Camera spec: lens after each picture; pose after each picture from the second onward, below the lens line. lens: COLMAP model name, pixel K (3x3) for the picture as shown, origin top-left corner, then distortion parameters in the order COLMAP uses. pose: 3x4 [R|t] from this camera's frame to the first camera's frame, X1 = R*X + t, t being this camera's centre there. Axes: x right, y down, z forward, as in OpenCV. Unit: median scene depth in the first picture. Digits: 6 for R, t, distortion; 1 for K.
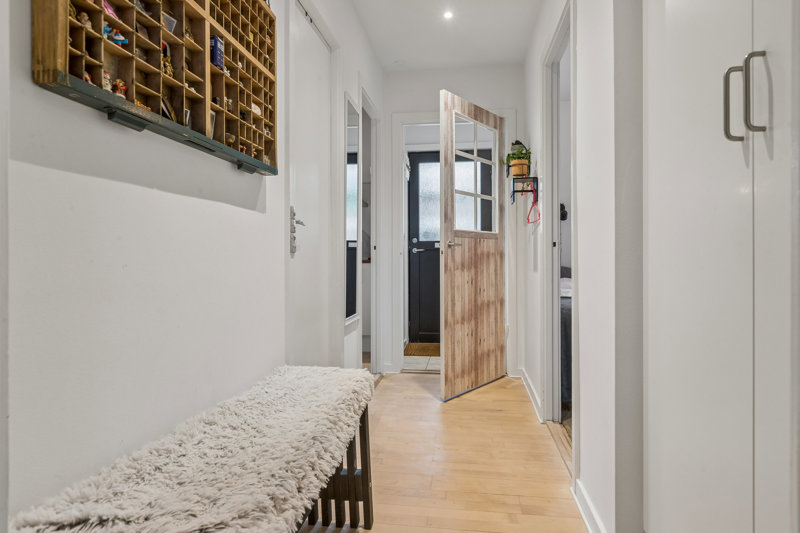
lens RADIAL K [[479.6, 0, 400.7], [0, 479.6, 262.1], [0, 0, 1]] dist [0.004570, -0.001033]
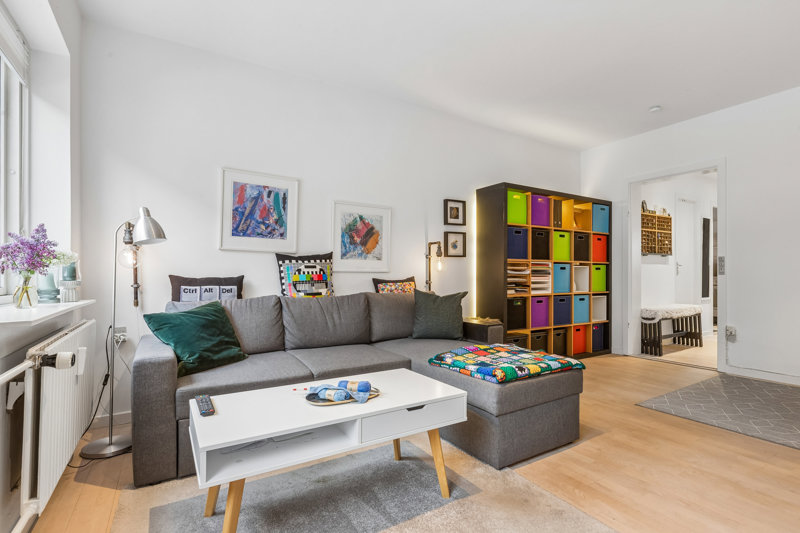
lens RADIAL K [[385.4, 0, 401.9], [0, 385.4, 270.0], [0, 0, 1]] dist [0.000719, -0.000298]
pose [[0.643355, -0.006504, -0.765541, 0.780730], [-0.011561, 0.999767, -0.018210, 0.029664], [0.765481, 0.020566, 0.643130, -2.899858]]
